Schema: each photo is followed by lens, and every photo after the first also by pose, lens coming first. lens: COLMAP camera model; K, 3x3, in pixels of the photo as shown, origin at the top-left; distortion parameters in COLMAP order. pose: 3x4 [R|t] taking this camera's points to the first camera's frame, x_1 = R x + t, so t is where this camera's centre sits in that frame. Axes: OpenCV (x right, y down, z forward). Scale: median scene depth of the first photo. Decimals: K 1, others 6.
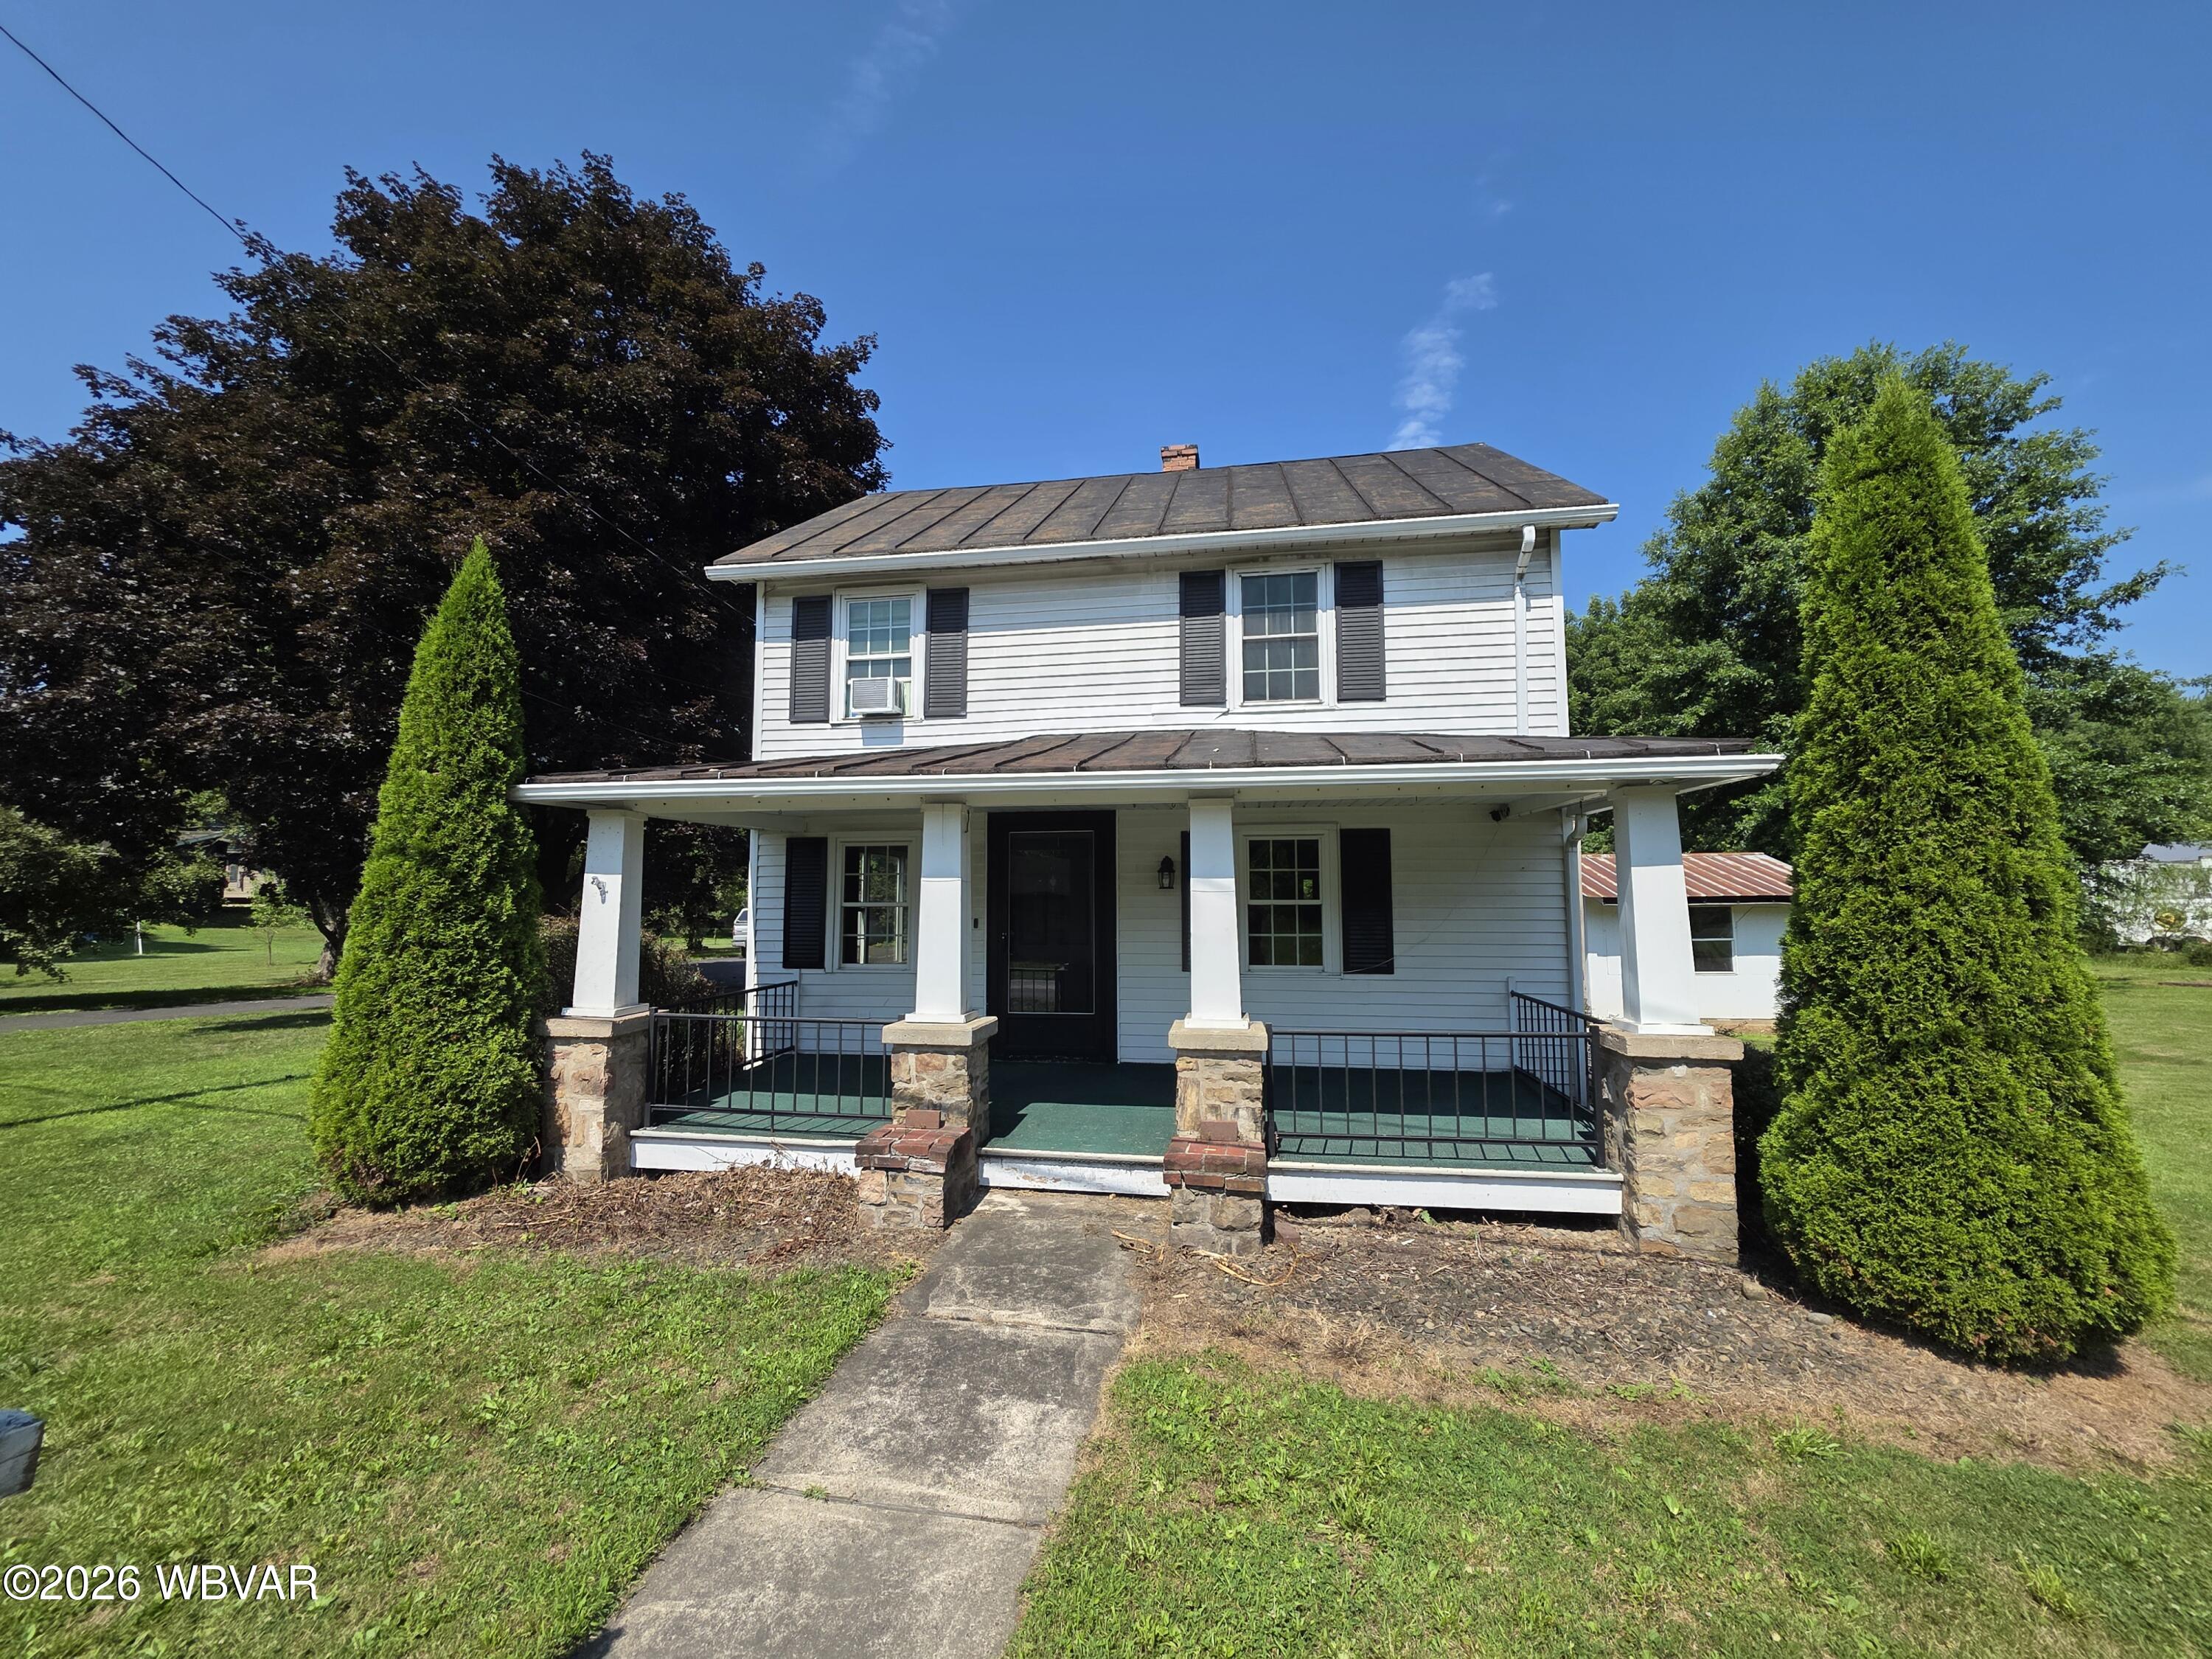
lens RADIAL K [[859.3, 0, 1110.3], [0, 859.3, 818.6], [0, 0, 1]] dist [0.004089, -0.000510]
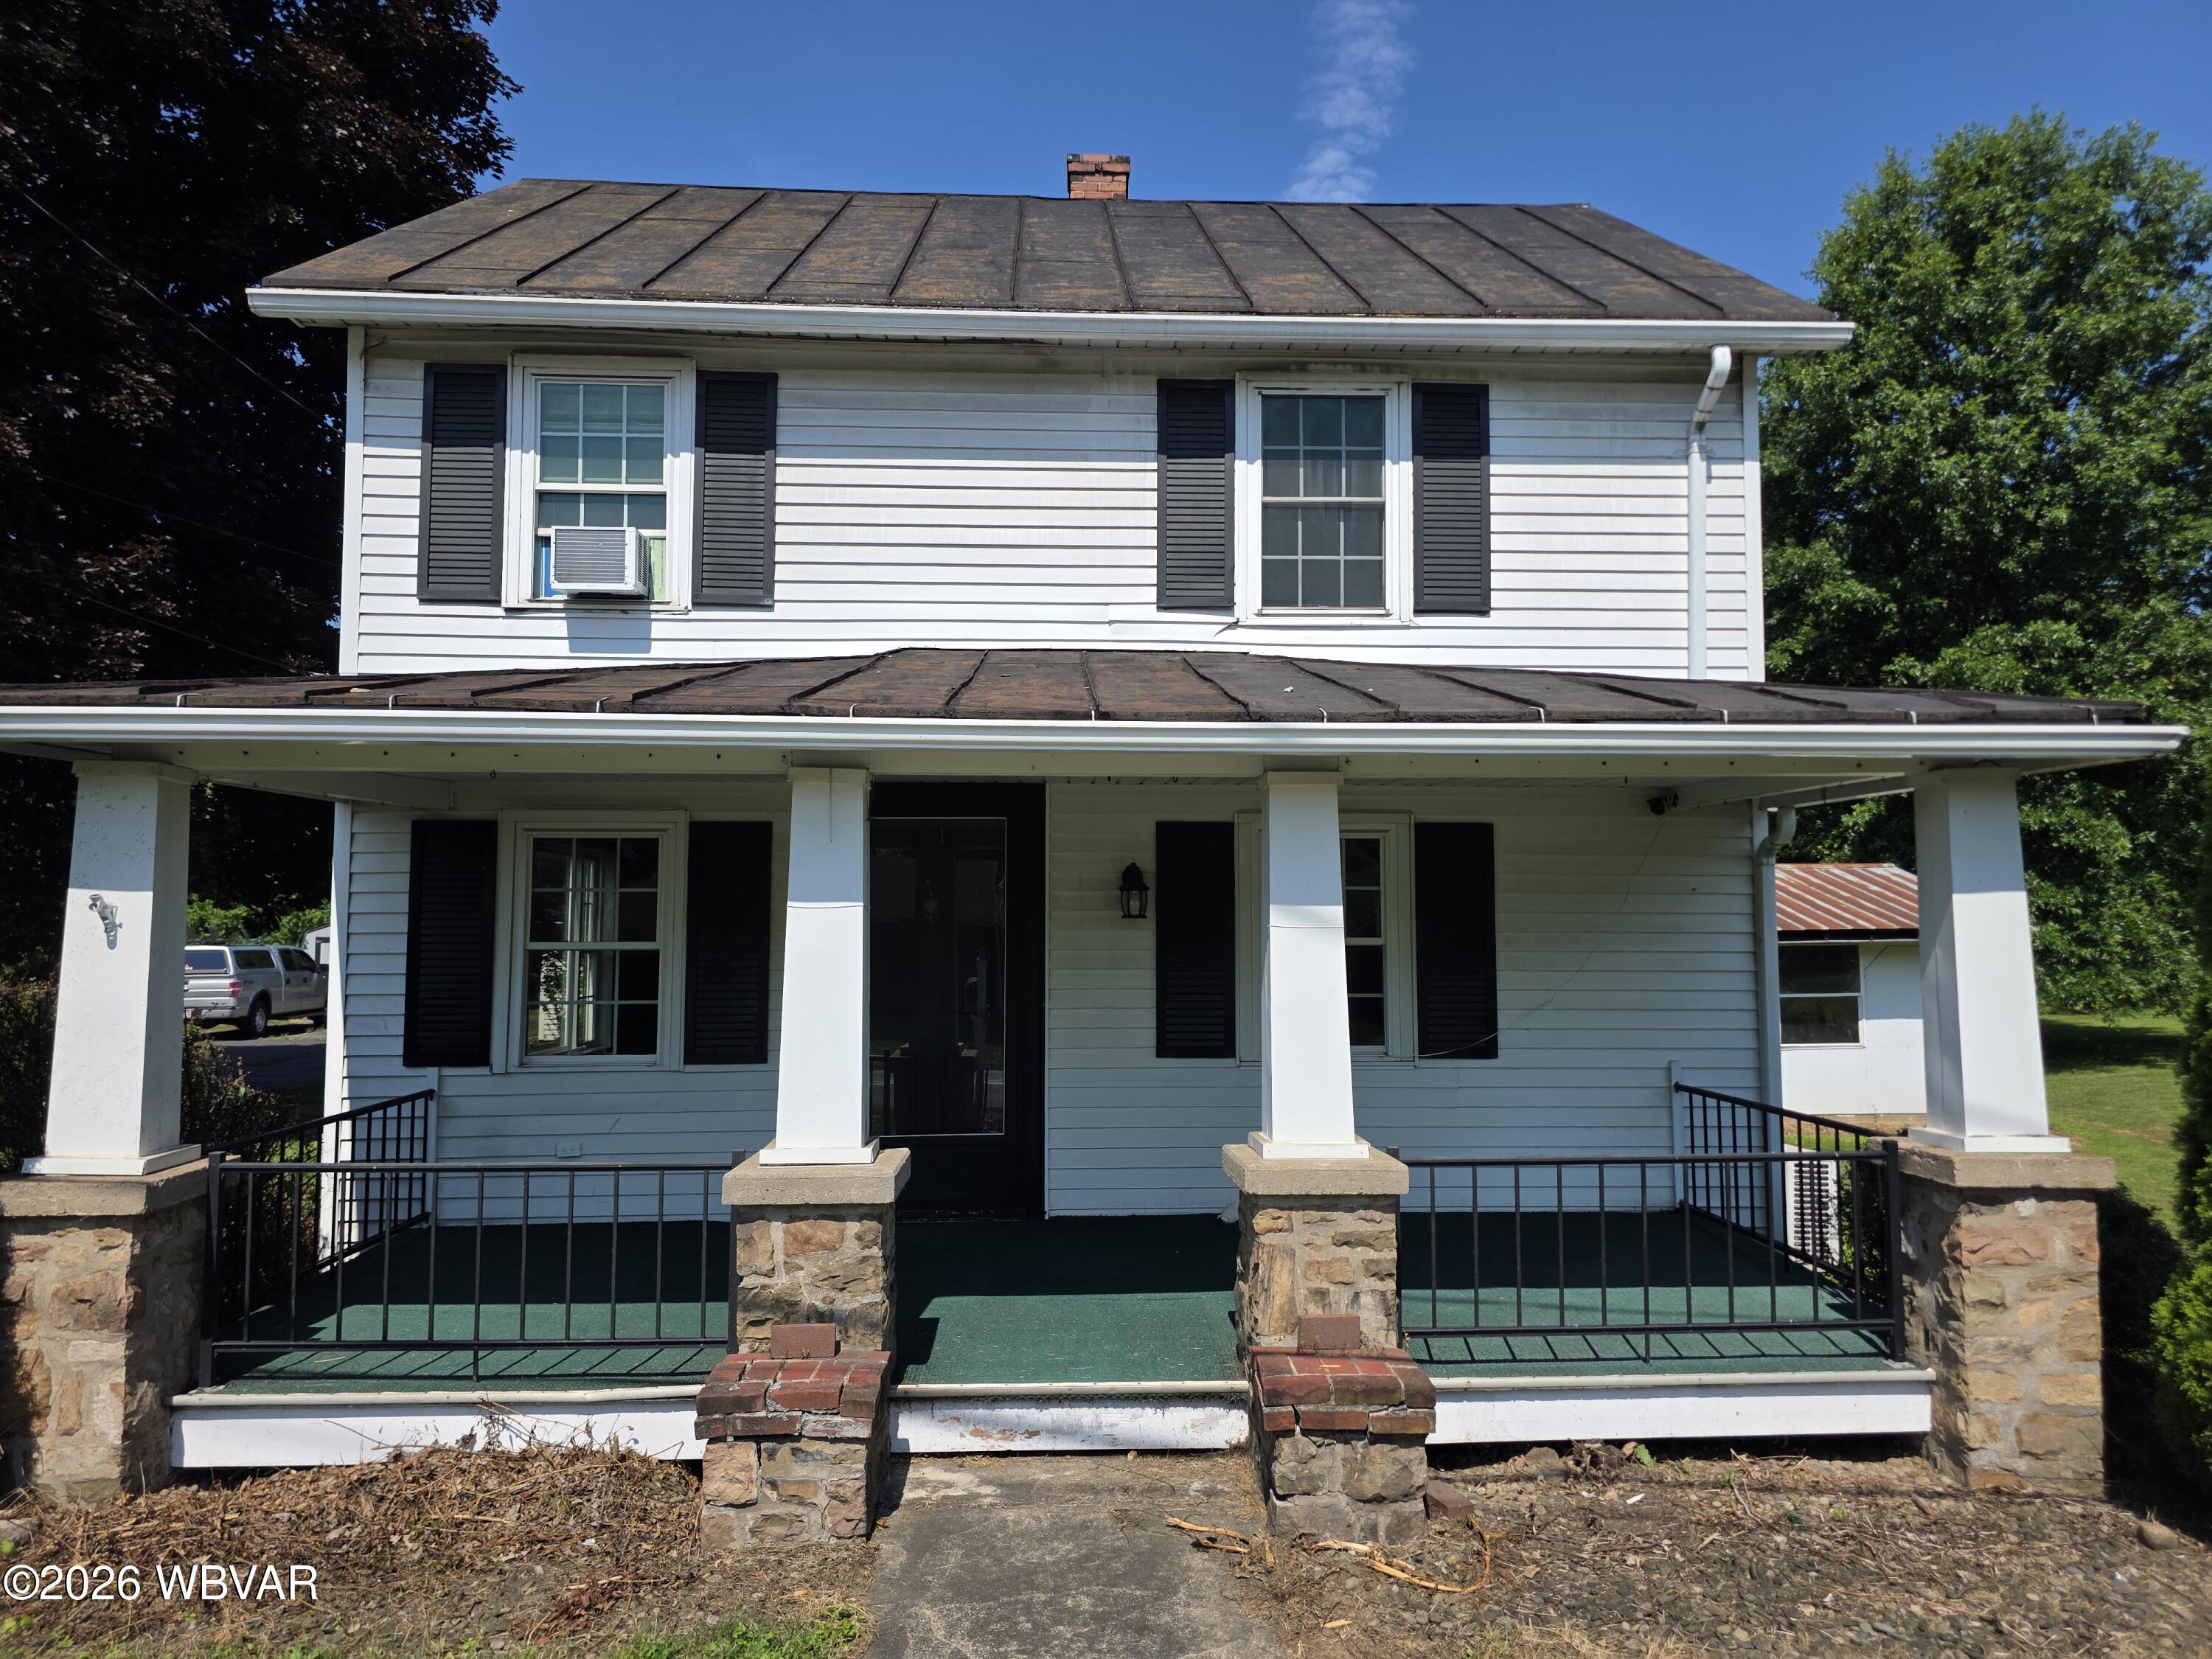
lens RADIAL K [[1446.6, 0, 1125.3], [0, 1446.6, 813.1], [0, 0, 1]] dist [0.057188, -0.048283]
pose [[0.978561, 0.018872, 0.205092, -0.148235], [-0.021913, 0.999681, 0.012566, -0.002884], [-0.204789, -0.016790, 0.978662, 0.034327]]
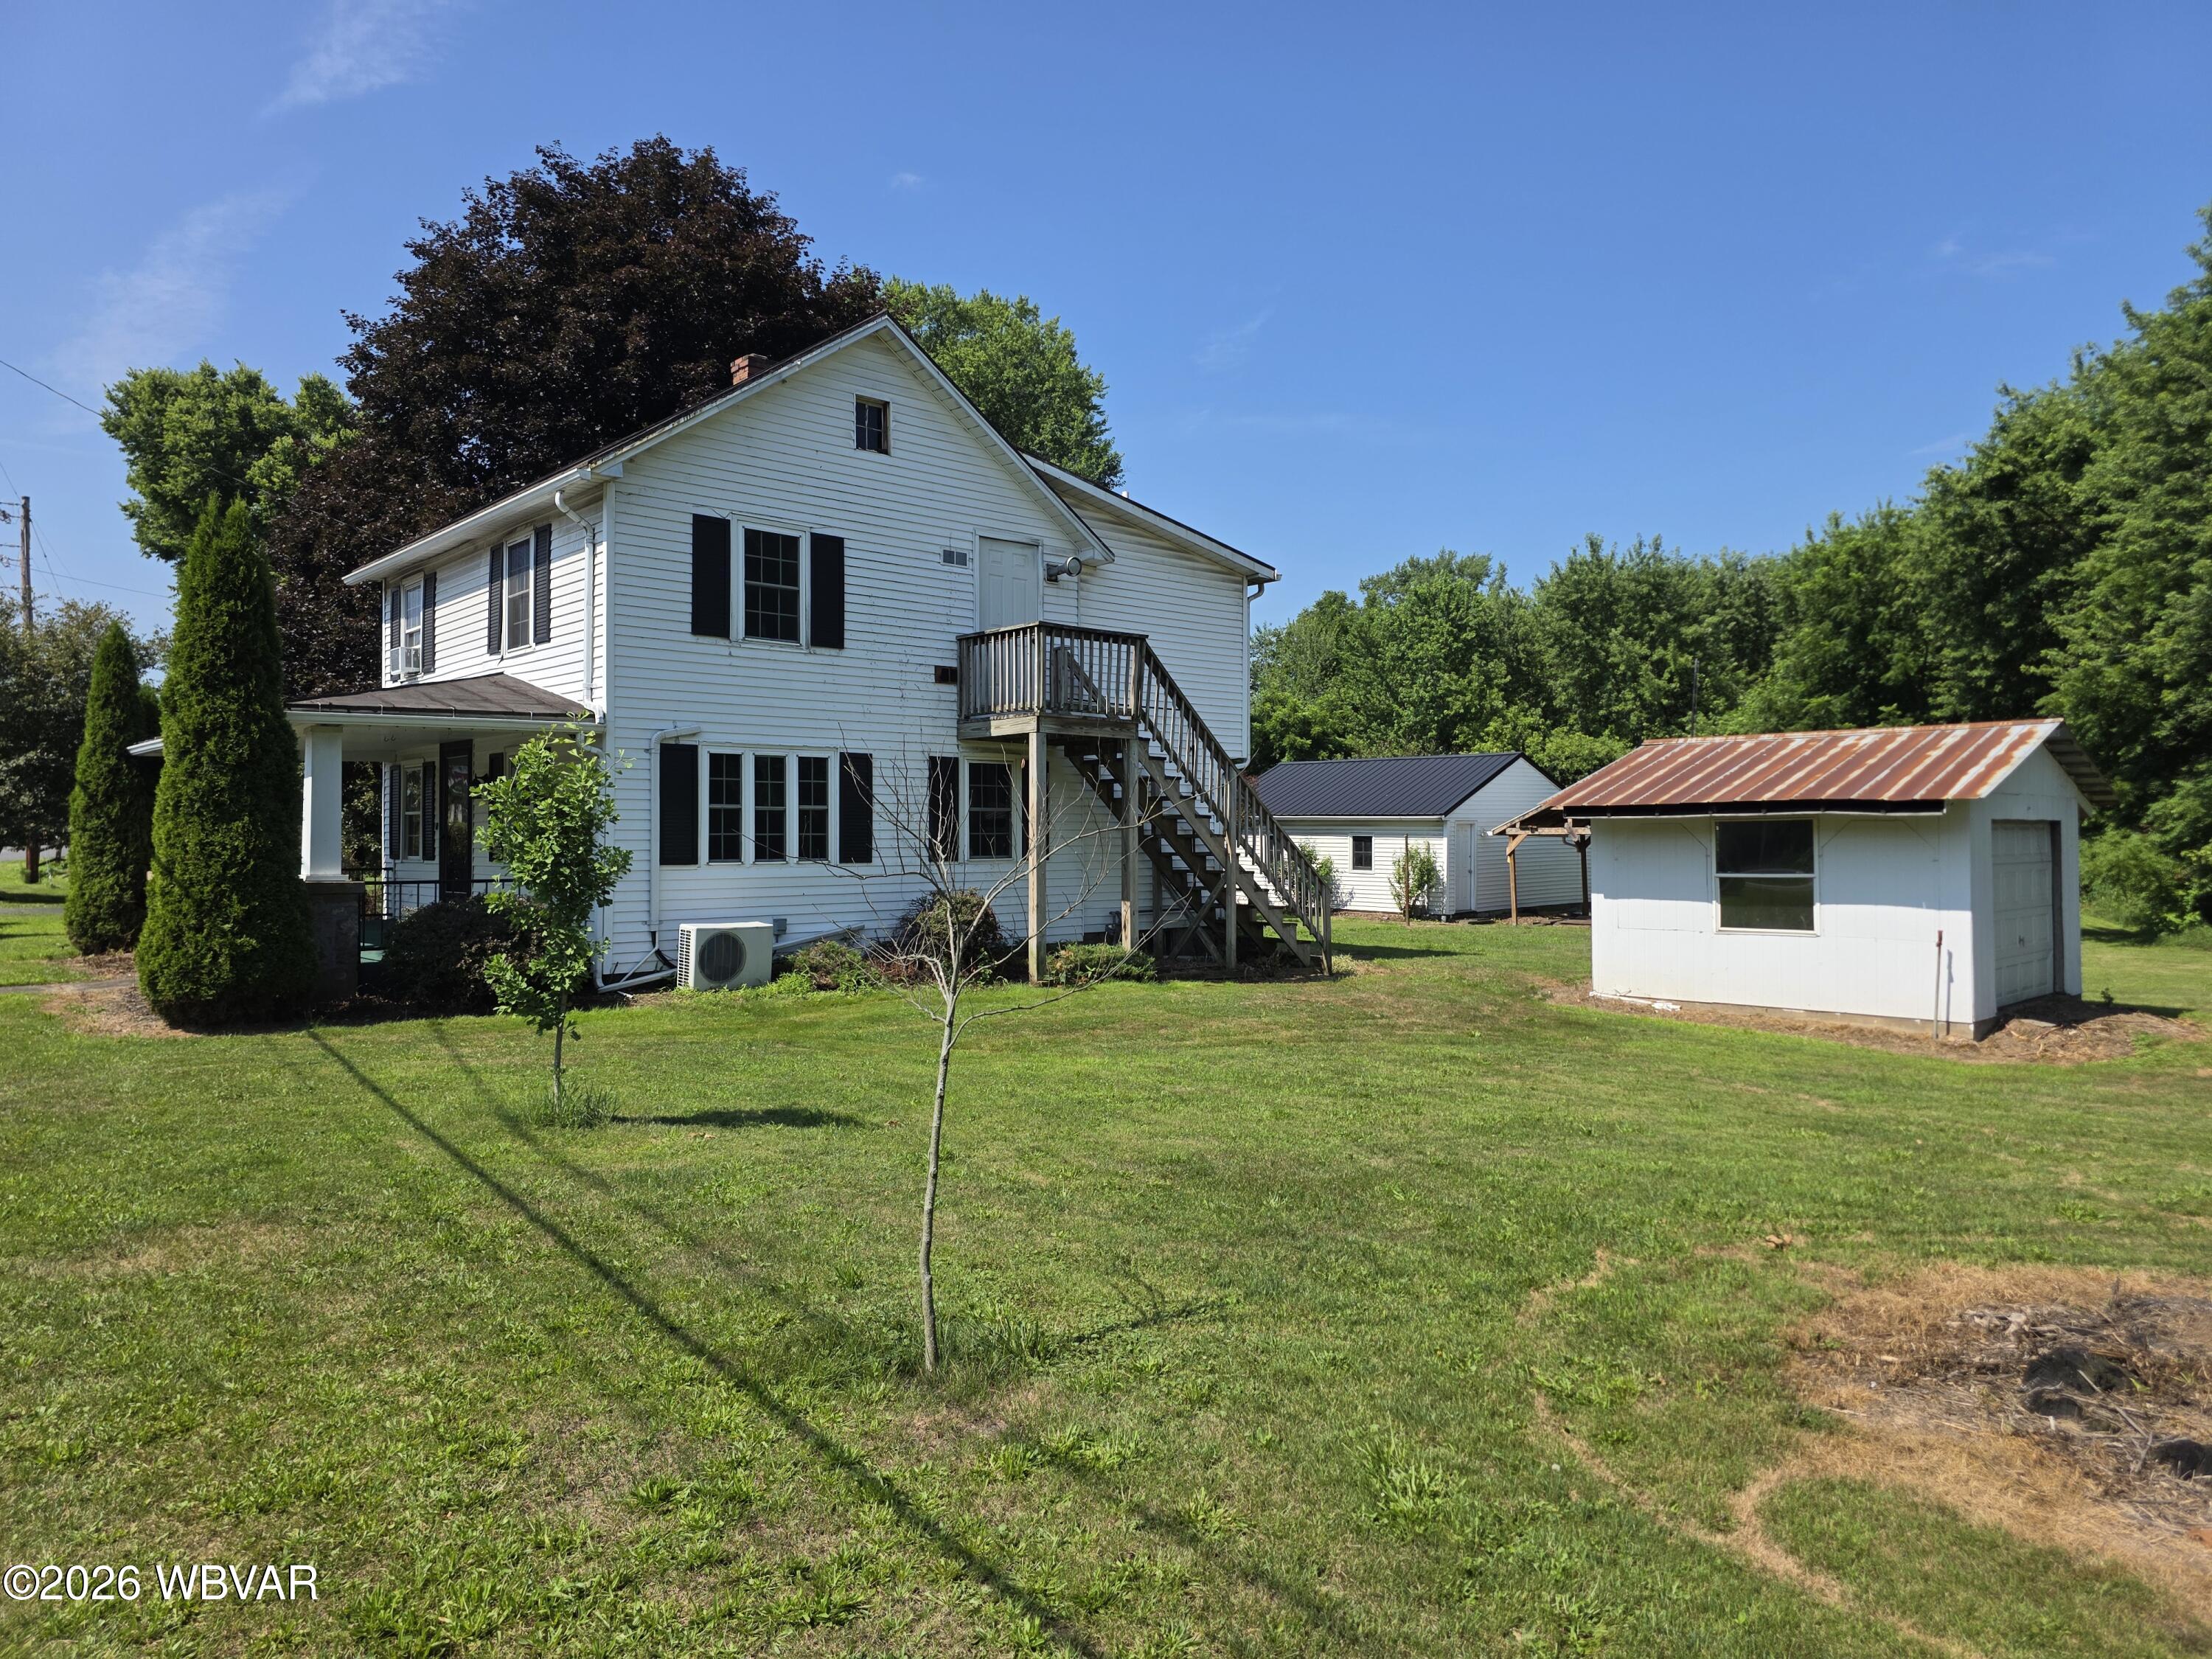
lens RADIAL K [[1446.6, 0, 1125.3], [0, 1446.6, 813.1], [0, 0, 1]] dist [0.057188, -0.048283]
pose [[0.785222, -0.008791, -0.619152, 2.282518], [0.056194, 0.996785, 0.057114, 0.033266], [0.616659, -0.079640, 0.783191, -0.139157]]
